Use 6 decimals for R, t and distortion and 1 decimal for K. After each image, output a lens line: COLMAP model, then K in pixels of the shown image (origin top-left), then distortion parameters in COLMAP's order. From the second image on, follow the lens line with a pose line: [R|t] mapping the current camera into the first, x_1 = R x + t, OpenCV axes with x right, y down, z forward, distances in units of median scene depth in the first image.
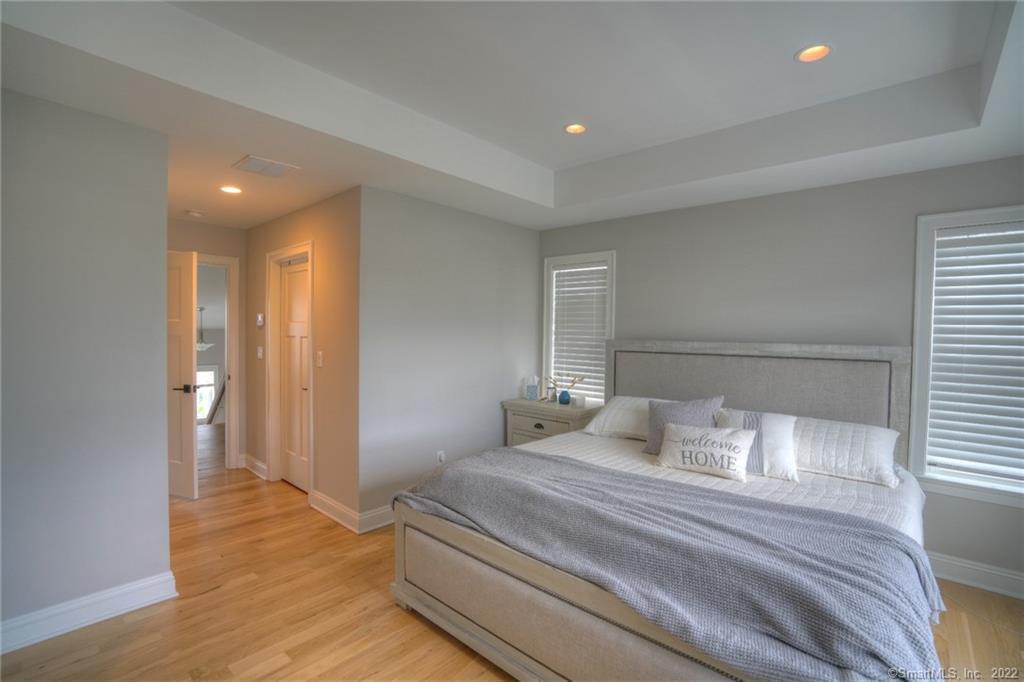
lens RADIAL K [[469.5, 0, 509.9], [0, 469.5, 343.5], [0, 0, 1]] dist [-0.054574, 0.019989]
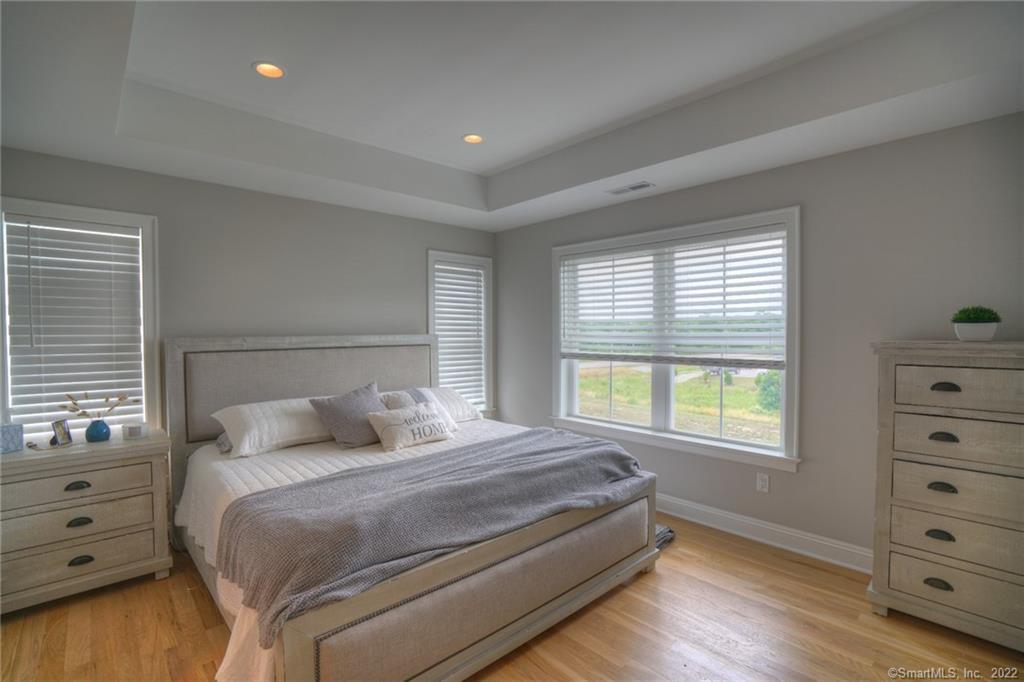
lens RADIAL K [[469.5, 0, 509.9], [0, 469.5, 343.5], [0, 0, 1]] dist [-0.054574, 0.019989]
pose [[0.102141, -0.042414, 0.993865, -0.750050], [0.030513, 0.998754, 0.039487, -0.019498], [-0.994302, 0.026293, 0.103308, 0.642306]]
